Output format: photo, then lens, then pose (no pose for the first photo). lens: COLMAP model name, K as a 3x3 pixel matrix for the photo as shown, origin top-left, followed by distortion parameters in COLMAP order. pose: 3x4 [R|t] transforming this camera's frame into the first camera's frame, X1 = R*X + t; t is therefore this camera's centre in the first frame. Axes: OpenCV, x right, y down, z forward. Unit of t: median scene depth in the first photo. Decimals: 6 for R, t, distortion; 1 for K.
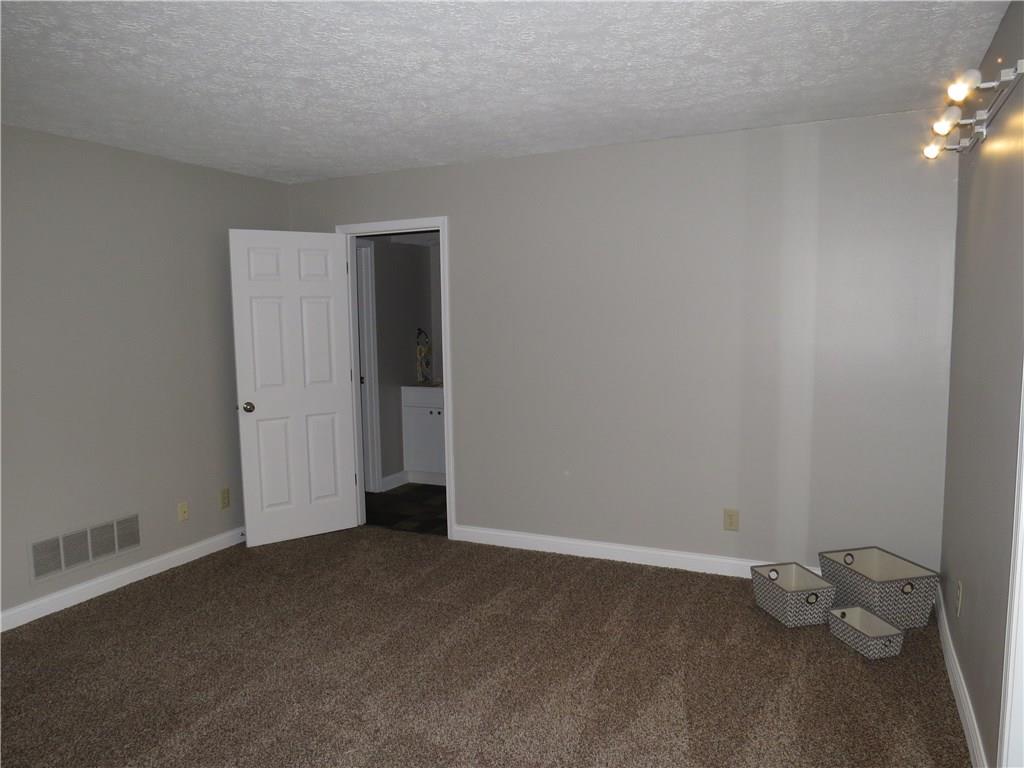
lens RADIAL K [[723.7, 0, 512.0], [0, 723.7, 384.0], [0, 0, 1]] dist [-0.007623, -0.005031]
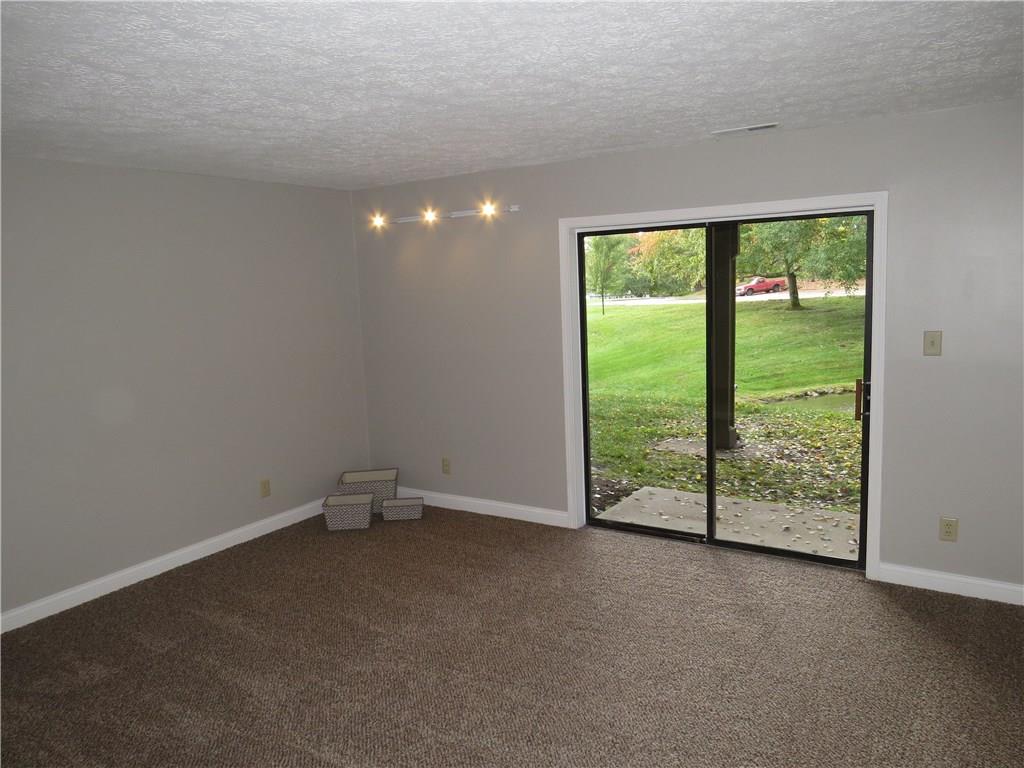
lens RADIAL K [[723.7, 0, 512.0], [0, 723.7, 384.0], [0, 0, 1]] dist [-0.007623, -0.005031]
pose [[0.101920, -0.106362, 0.989090, -0.841767], [0.147339, 0.984916, 0.090730, -0.036603], [-0.983821, 0.136485, 0.116054, 0.400754]]
